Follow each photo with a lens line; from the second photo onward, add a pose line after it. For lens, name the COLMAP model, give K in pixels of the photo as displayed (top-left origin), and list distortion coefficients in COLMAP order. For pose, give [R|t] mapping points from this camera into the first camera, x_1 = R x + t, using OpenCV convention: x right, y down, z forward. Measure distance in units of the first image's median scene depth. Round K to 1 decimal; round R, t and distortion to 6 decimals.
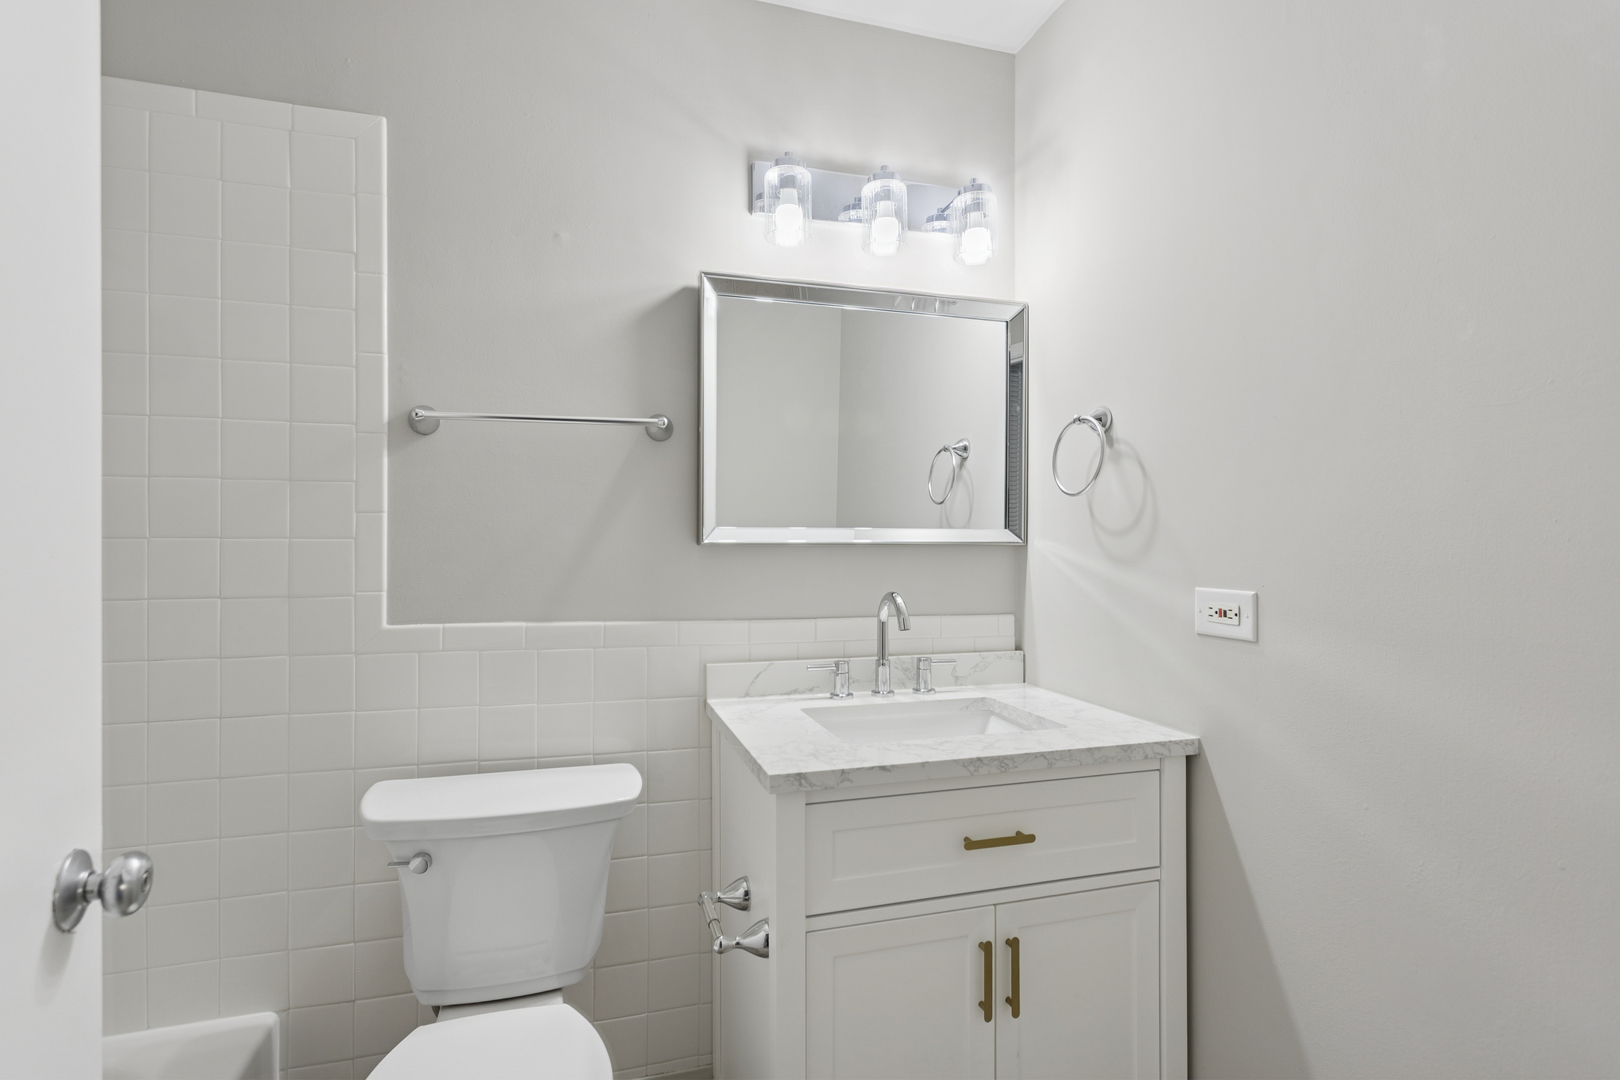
lens RADIAL K [[782.1, 0, 898.1], [0, 782.1, 533.3], [0, 0, 1]] dist [-0.000799, 0.000979]
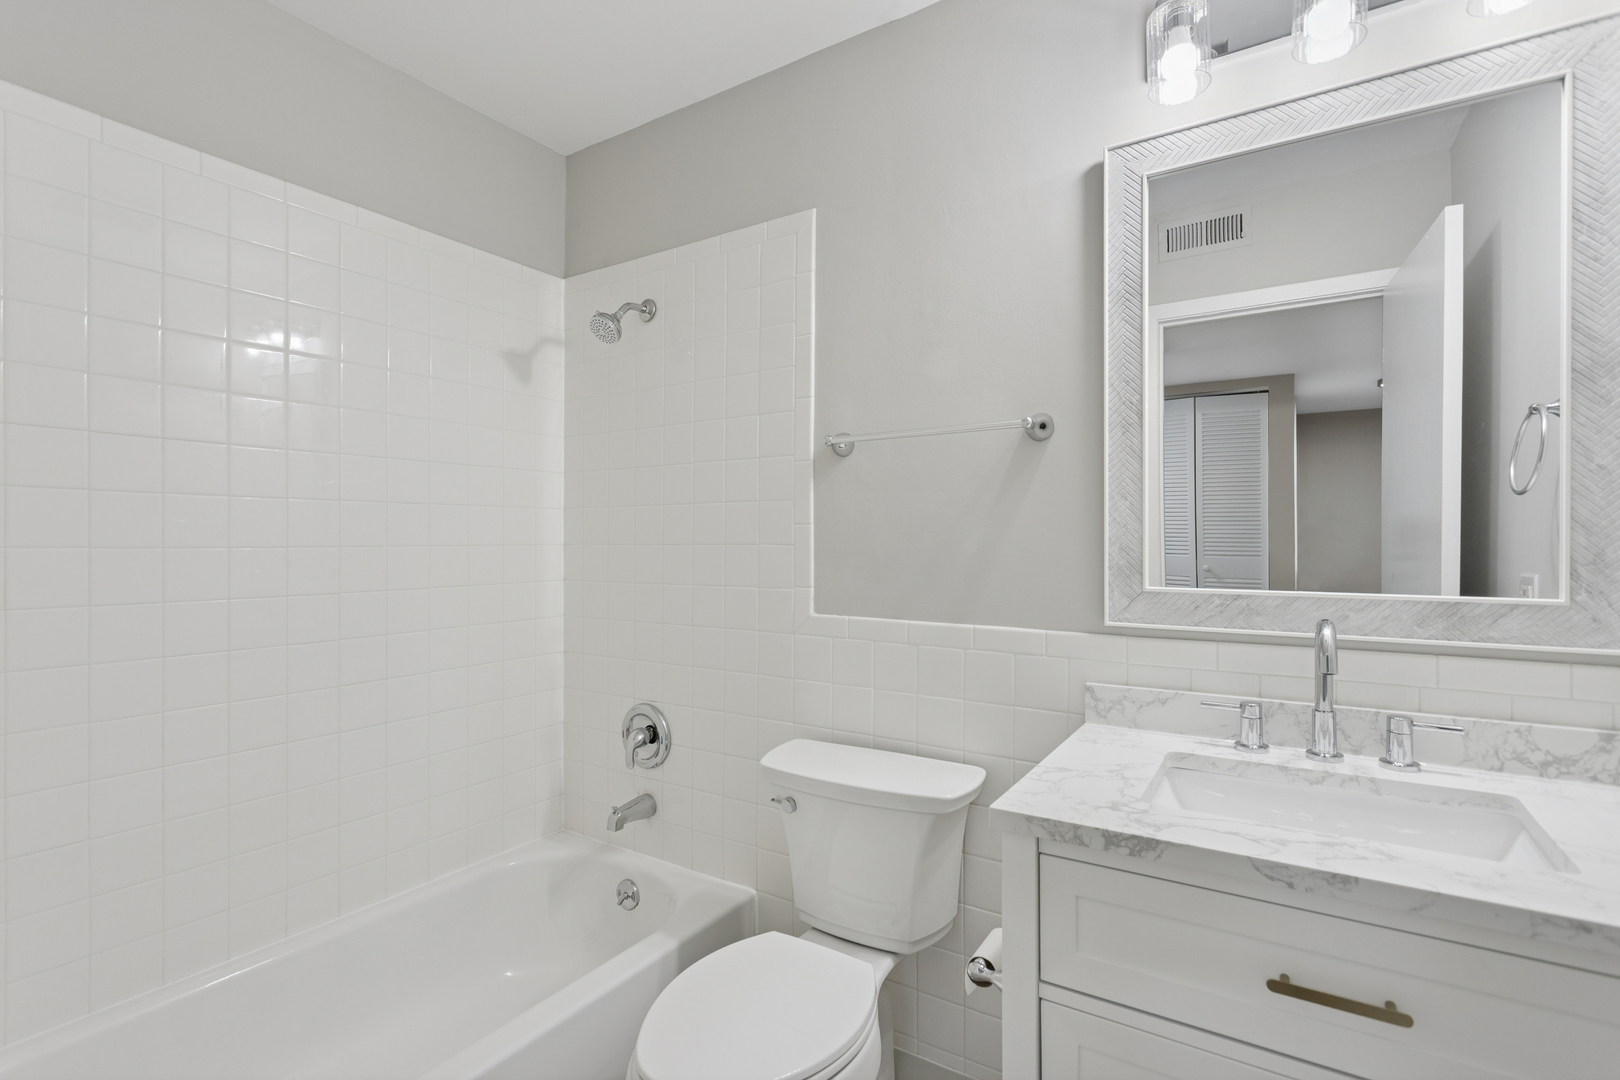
lens RADIAL K [[764.1, 0, 804.5], [0, 764.1, 541.8], [0, 0, 1]] dist [-0.000719, 0.000337]
pose [[0.637874, -0.008916, -0.770089, 0.271868], [-0.001146, 0.999921, -0.012526, 0.018671], [0.770140, 0.008873, 0.637814, 0.206707]]
